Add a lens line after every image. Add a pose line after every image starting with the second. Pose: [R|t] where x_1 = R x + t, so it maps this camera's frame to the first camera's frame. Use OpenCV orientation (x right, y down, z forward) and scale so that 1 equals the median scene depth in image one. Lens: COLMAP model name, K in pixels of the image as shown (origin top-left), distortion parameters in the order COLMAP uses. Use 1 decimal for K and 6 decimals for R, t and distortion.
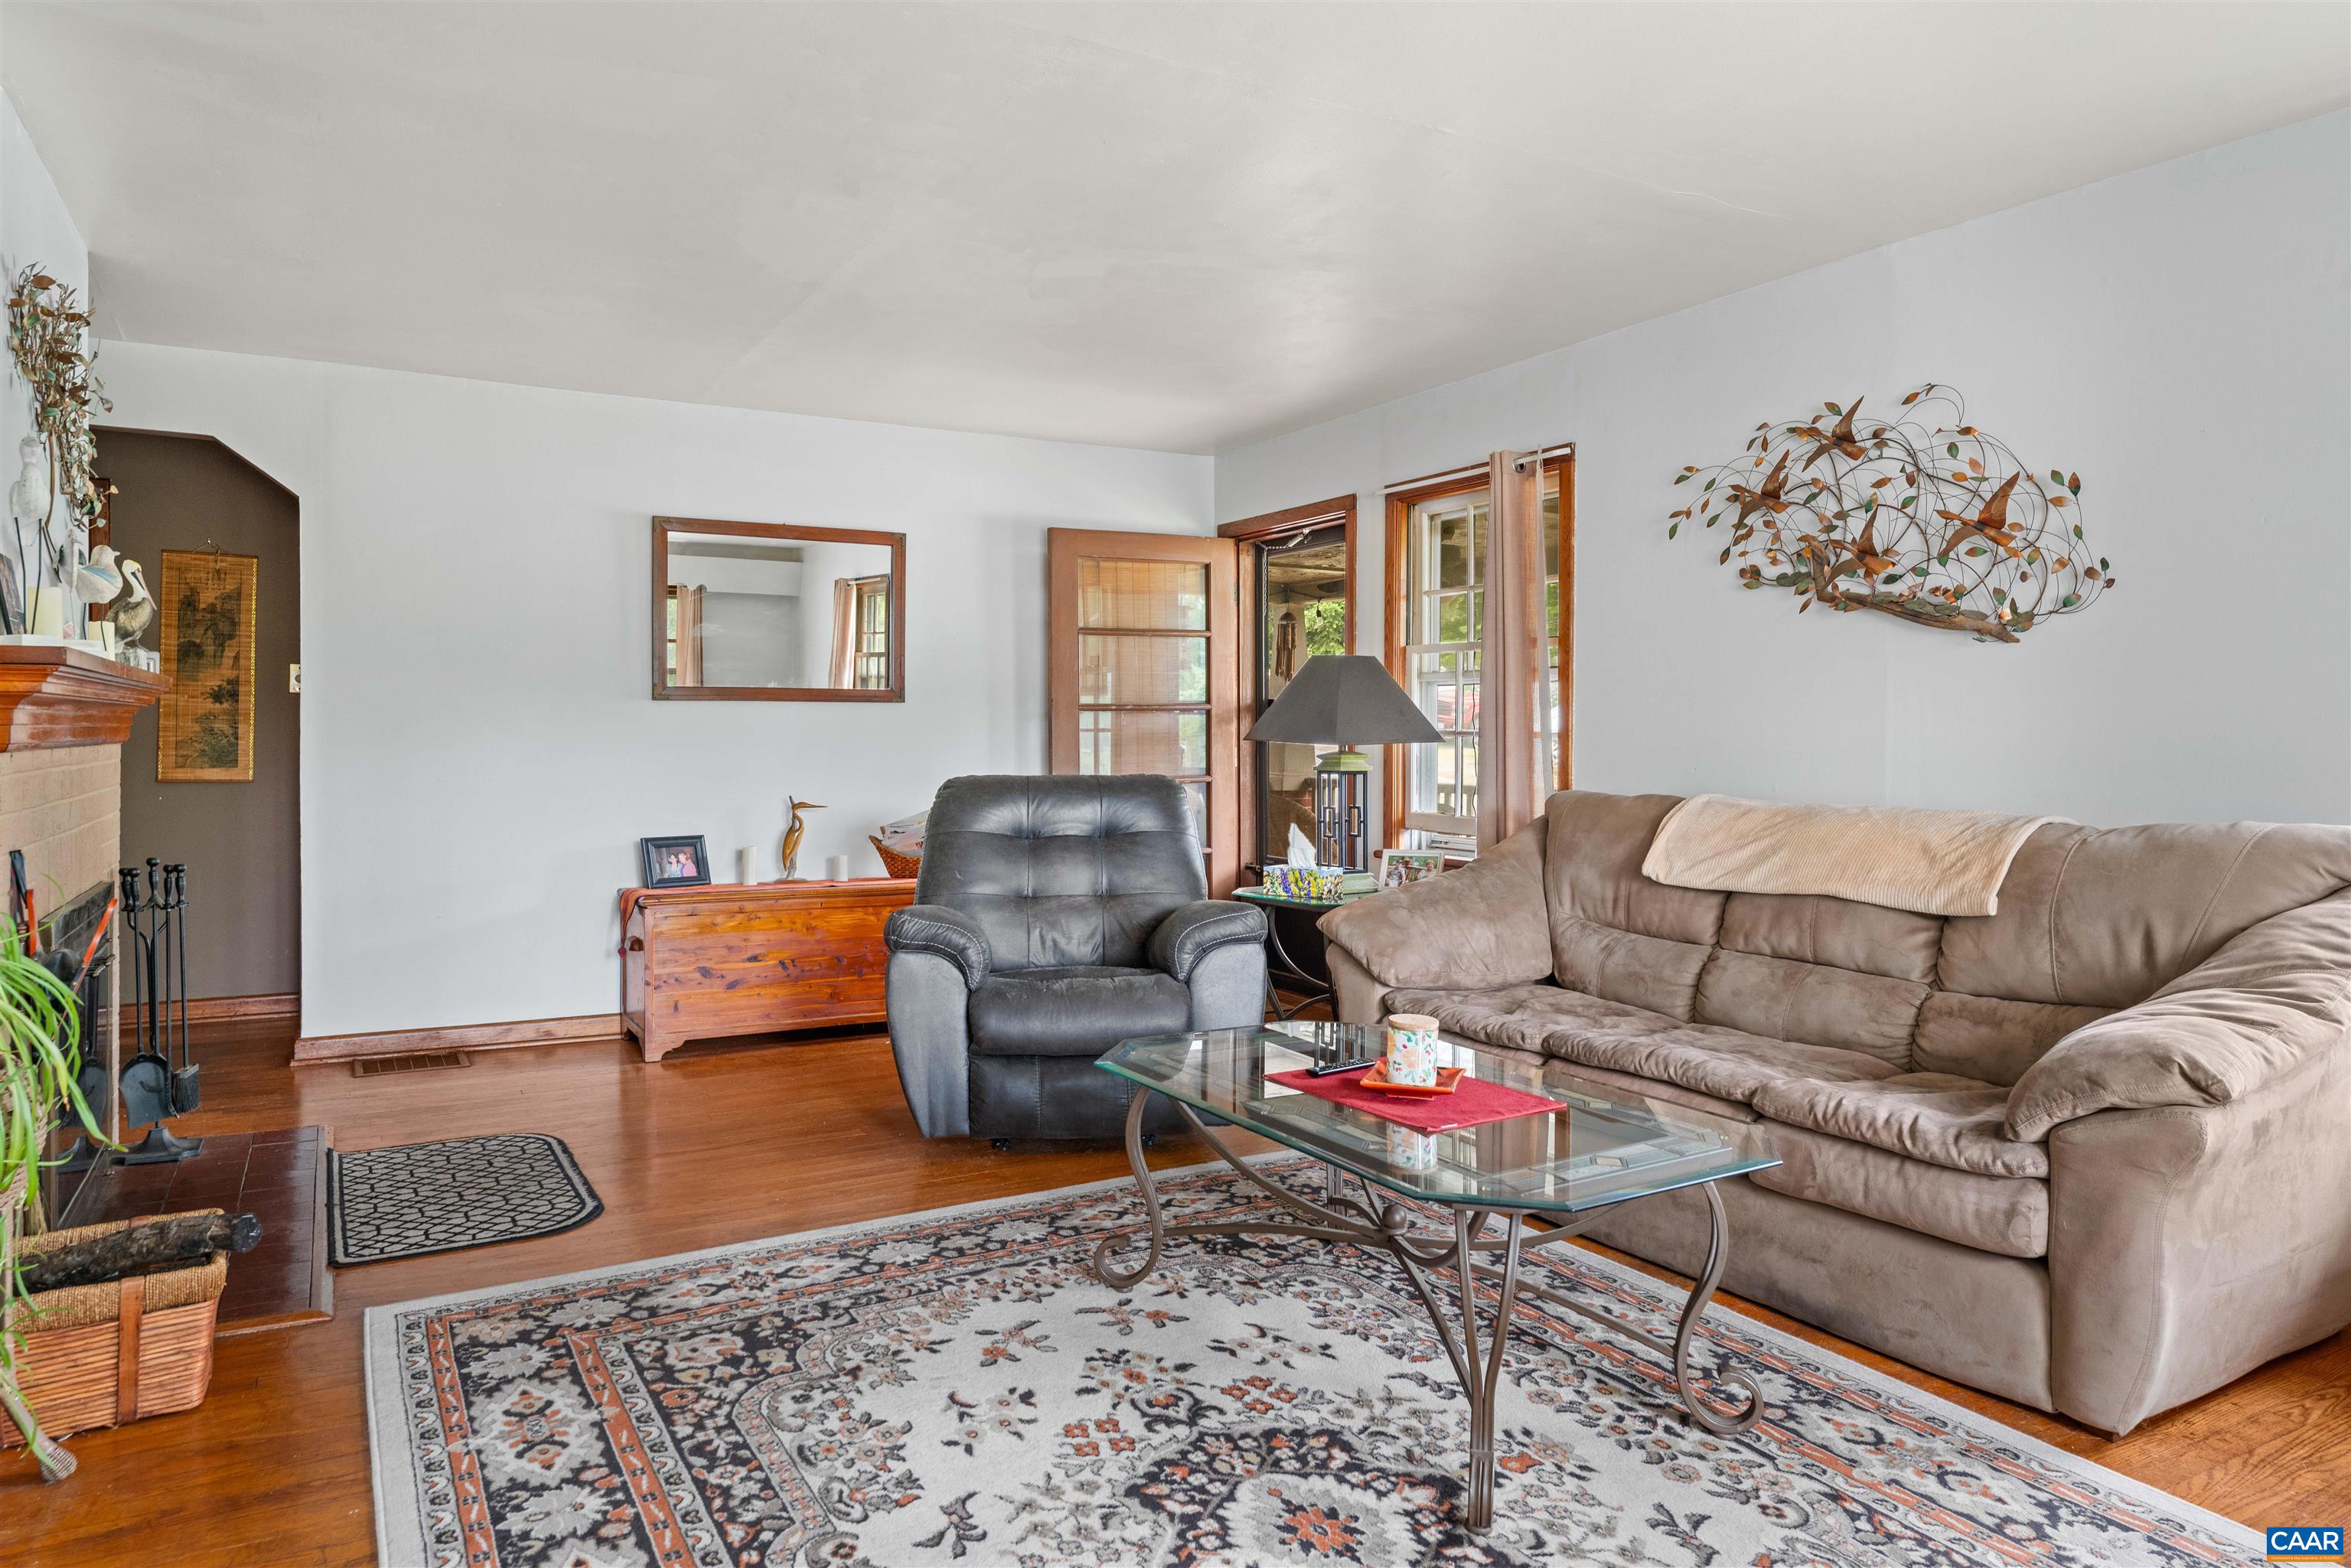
lens RADIAL K [[1473.3, 0, 1145.0], [0, 1473.3, 750.4], [0, 0, 1]] dist [0.001181, 0.000637]
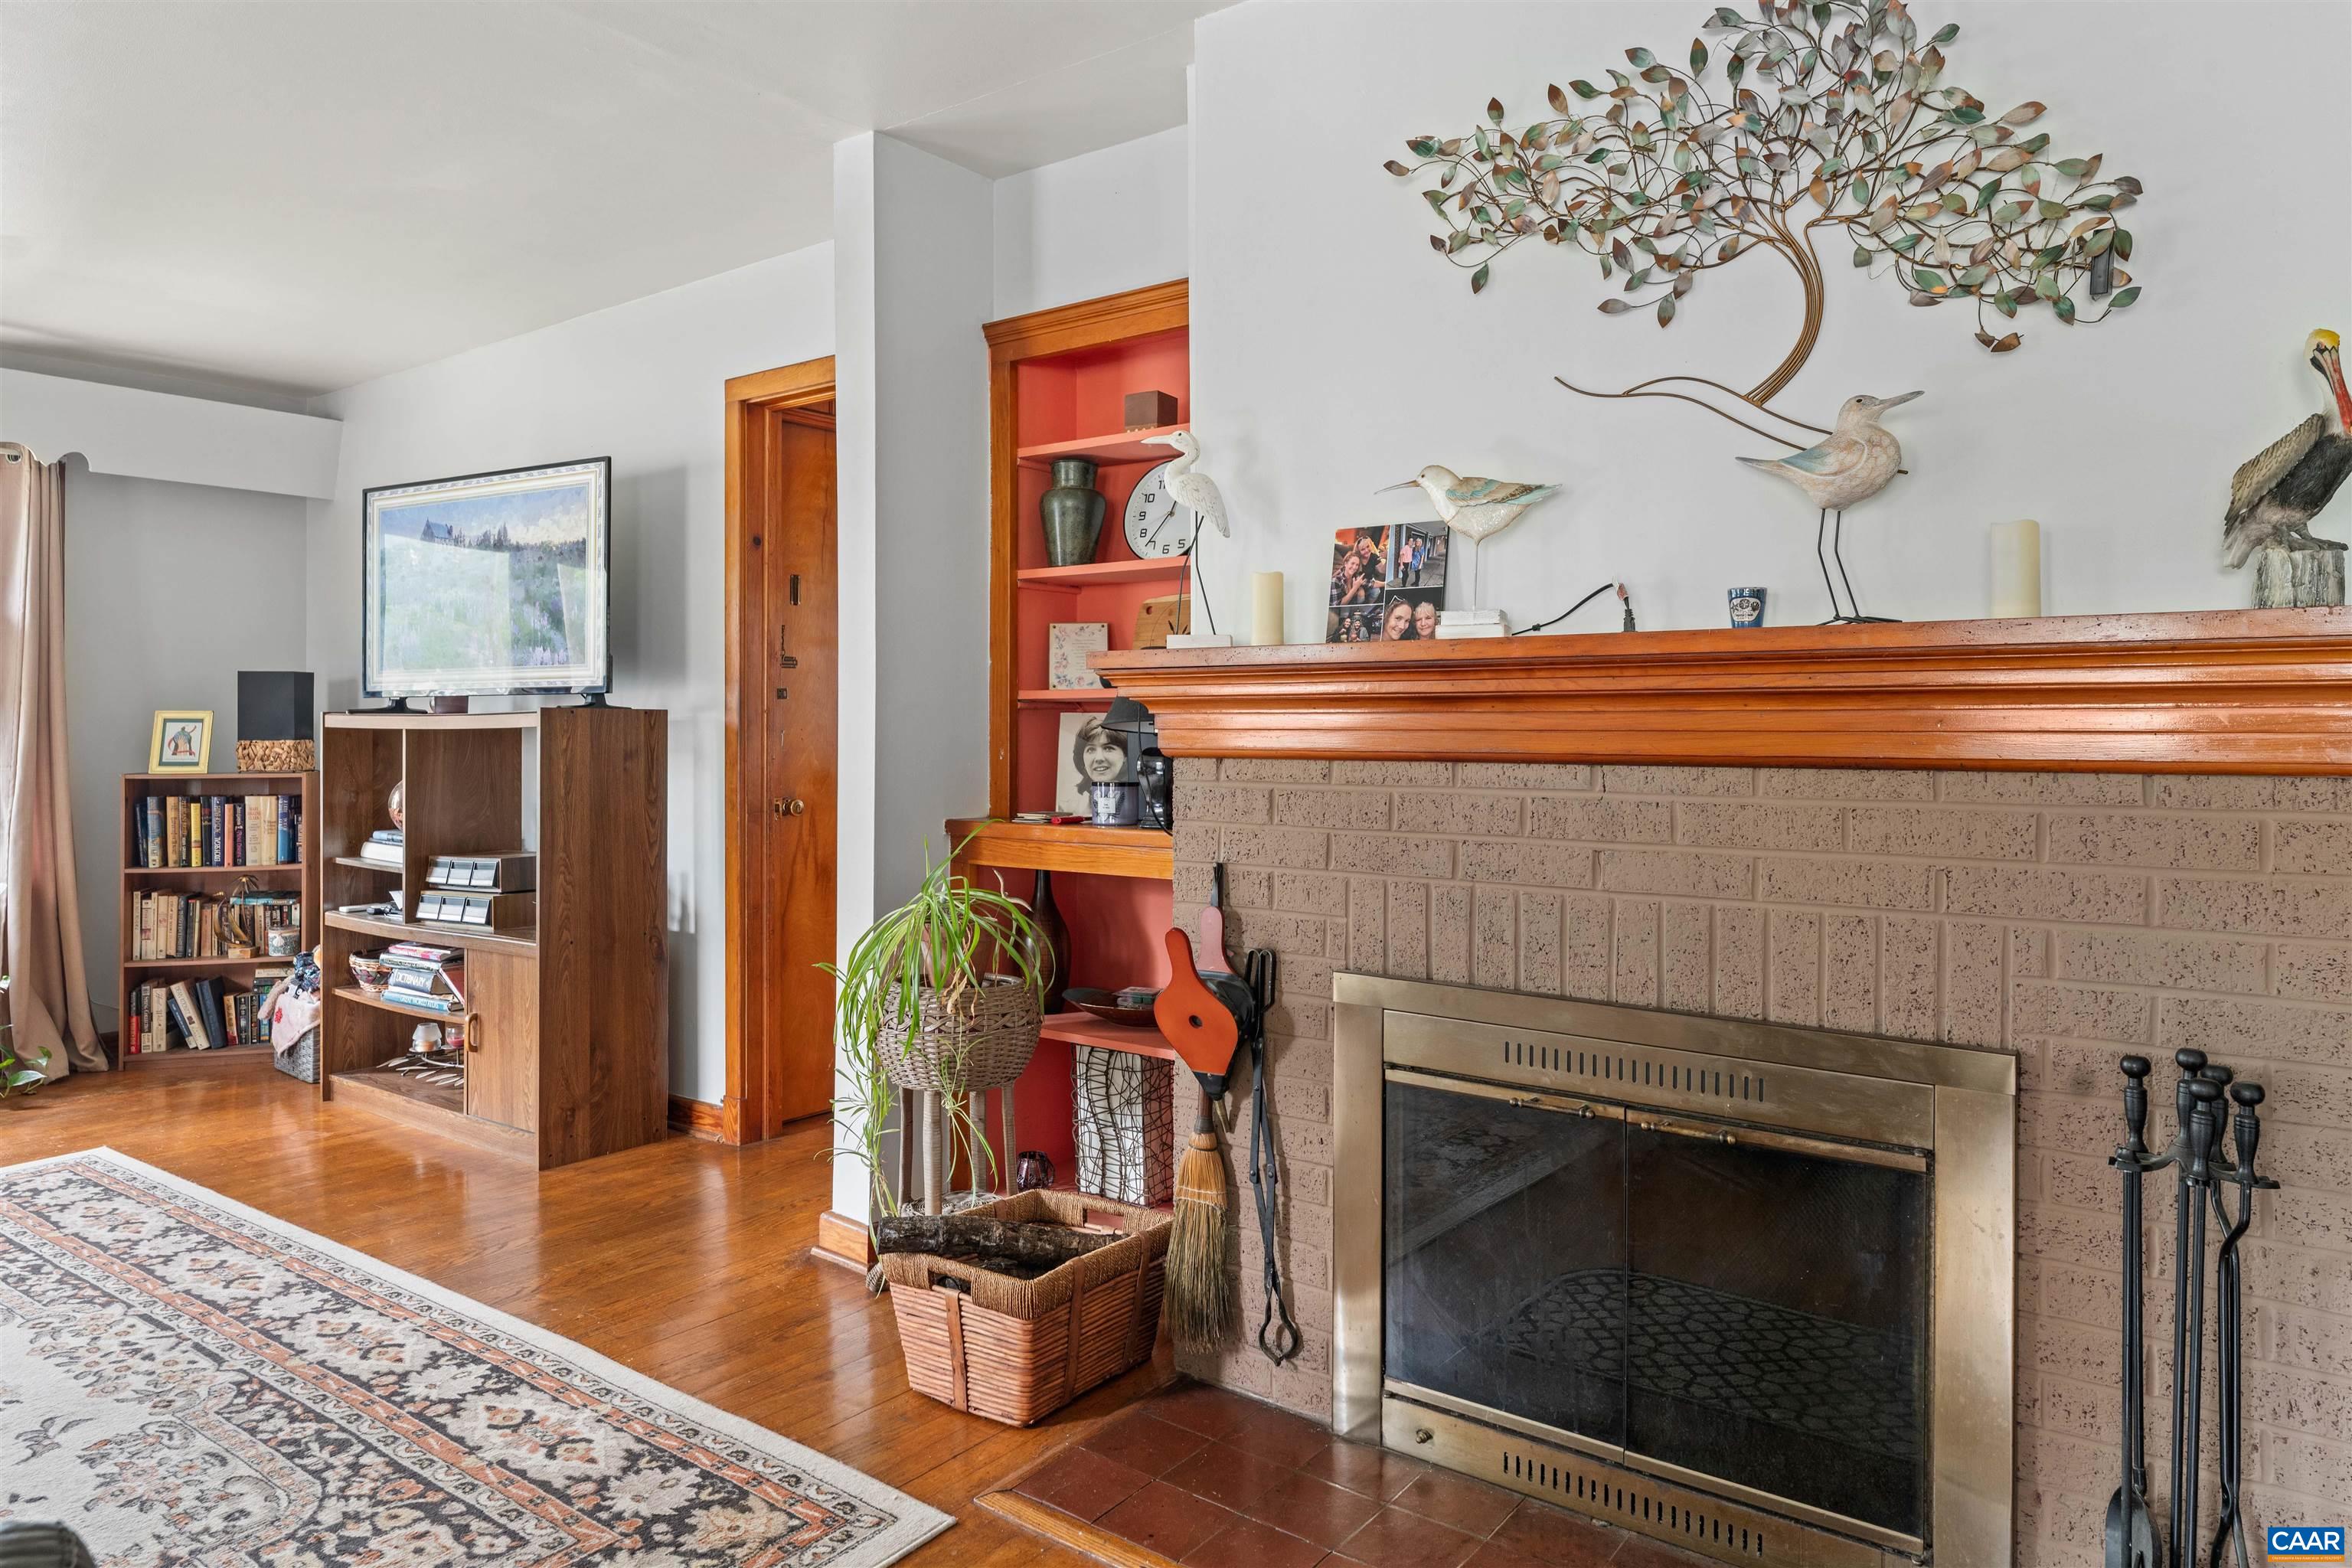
lens RADIAL K [[1486.9, 0, 1126.0], [0, 1486.9, 725.5], [0, 0, 1]] dist [0.002672, 0.000538]
pose [[-0.916618, -0.006890, -0.399705, -0.348141], [-0.011831, 0.999881, 0.009896, -0.029358], [0.399590, 0.013800, -0.916590, 1.938375]]
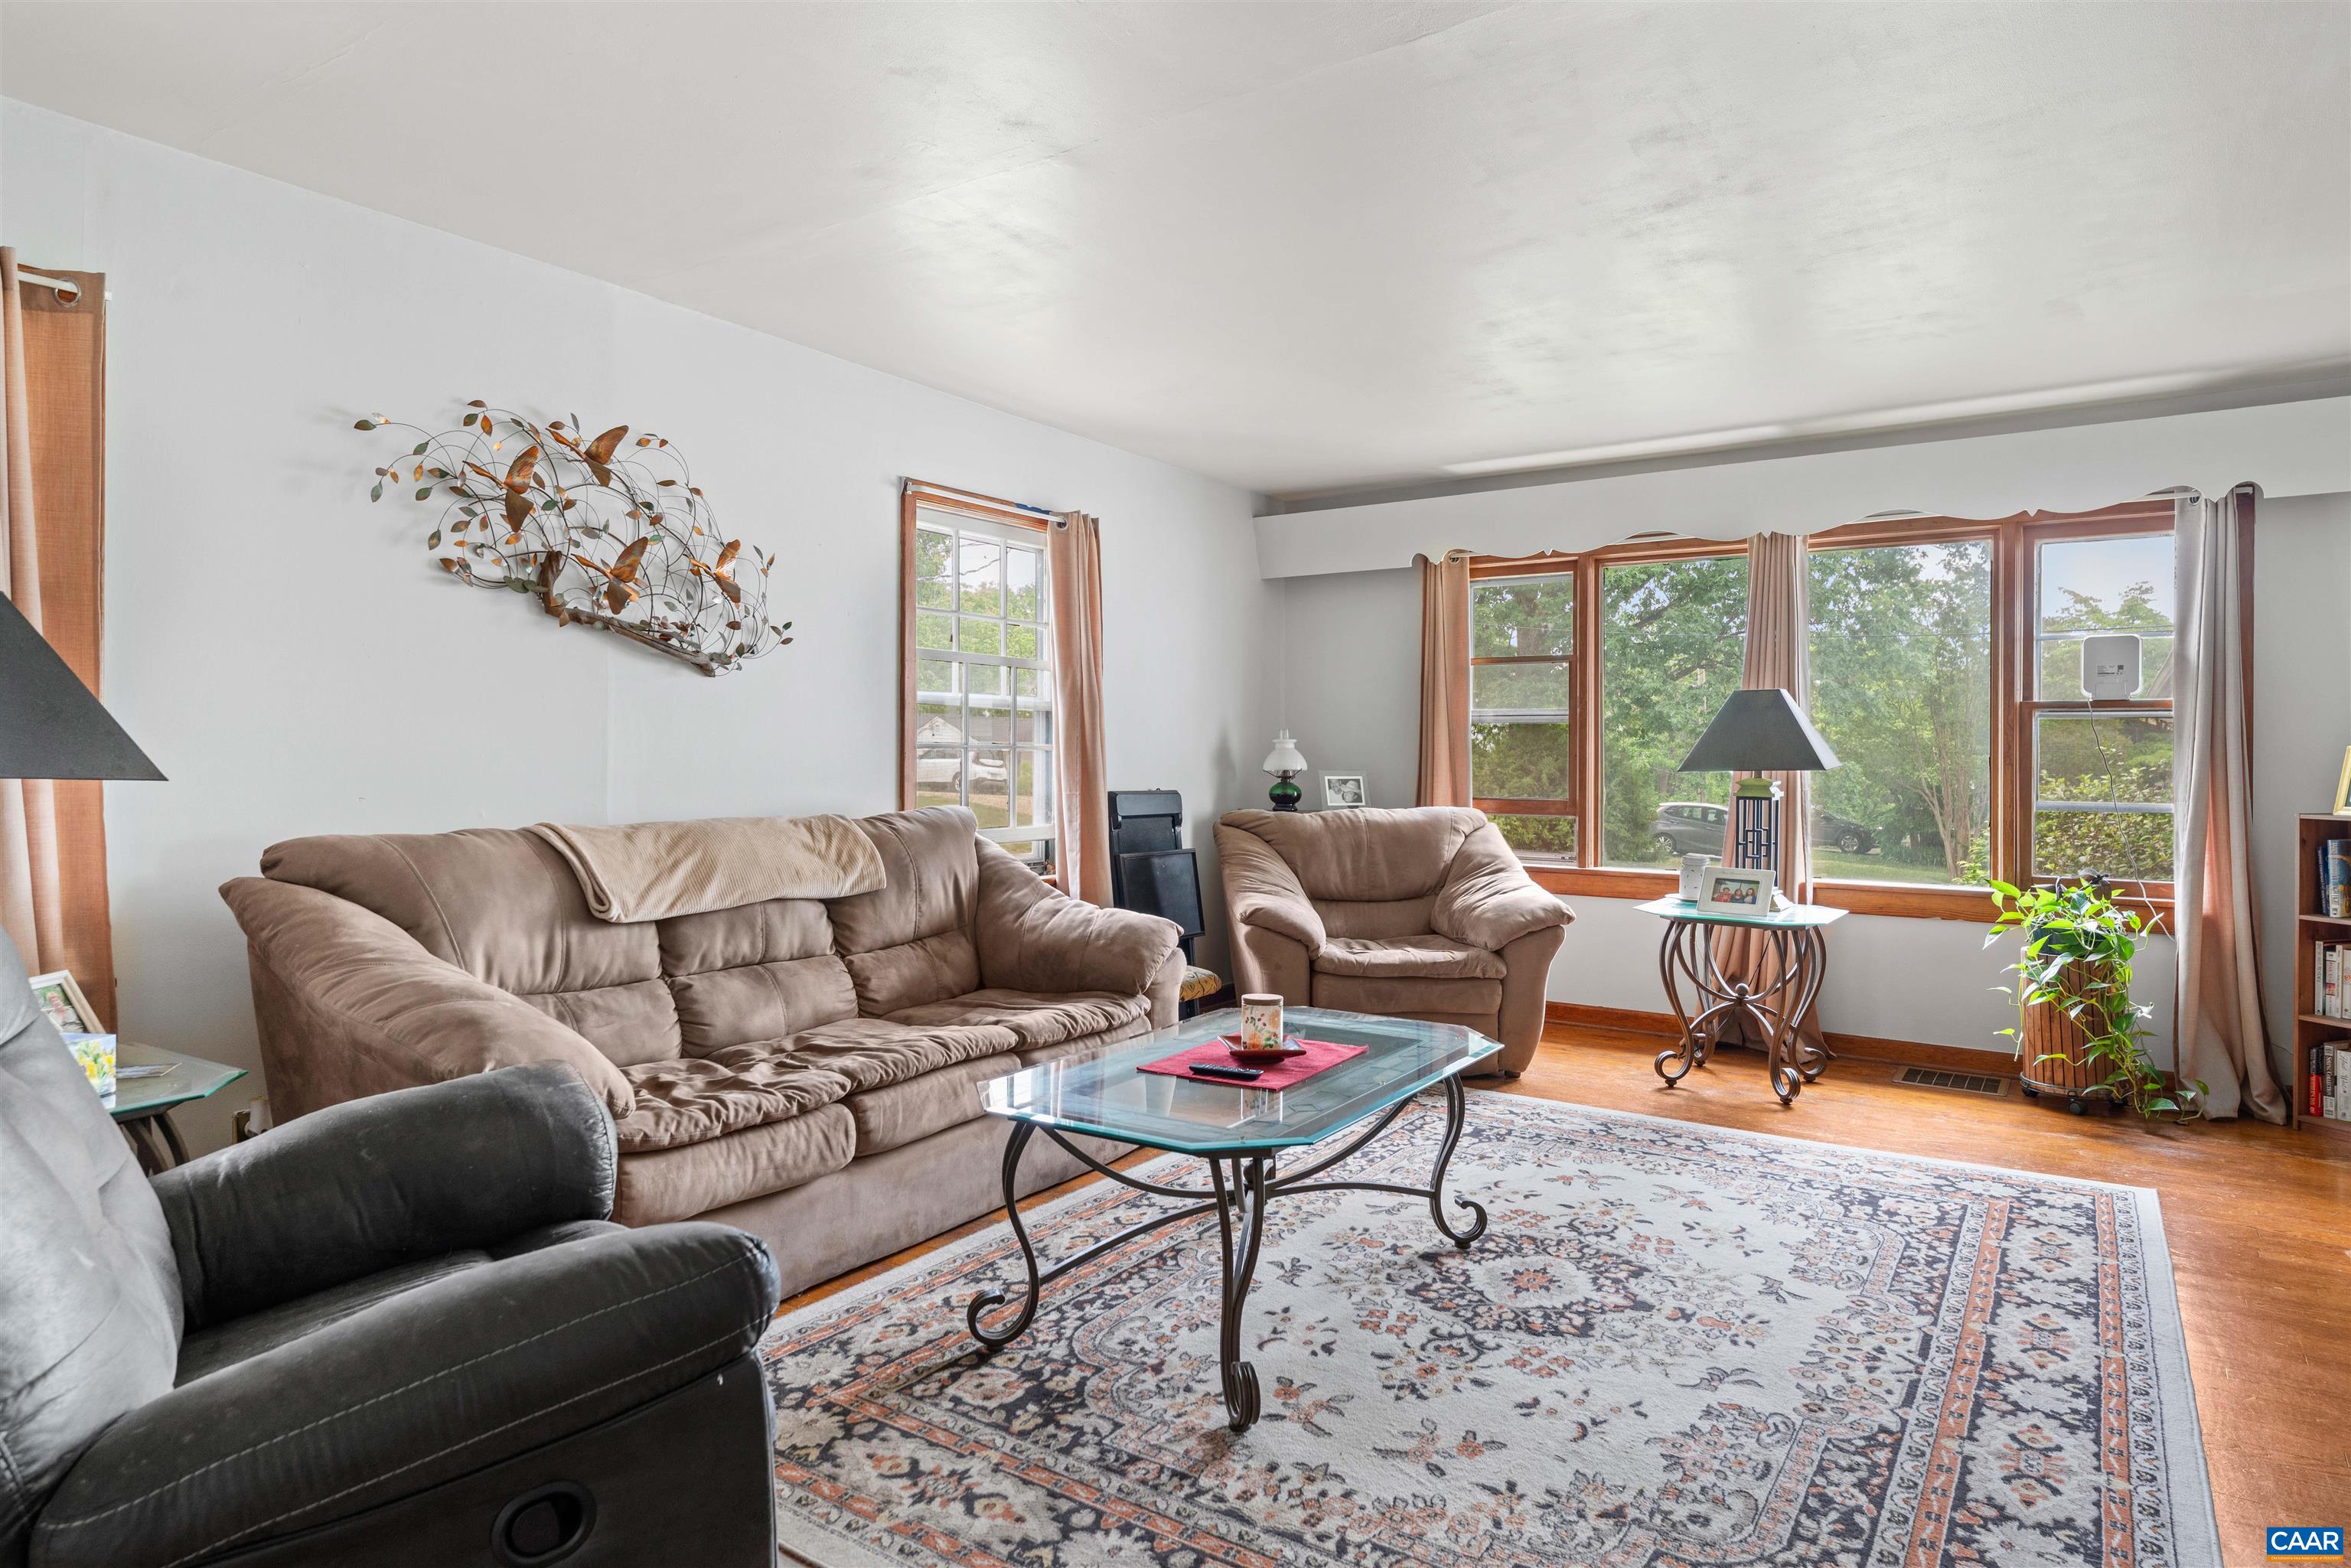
lens RADIAL K [[1354.4, 0, 1179.7], [0, 1354.4, 745.9], [0, 0, 1]] dist [-0.000624, -0.001336]
pose [[-0.447063, -0.001563, 0.894501, -0.797821], [0.005017, 0.999978, 0.004255, -0.027179], [-0.894489, 0.006390, -0.447045, 1.597597]]
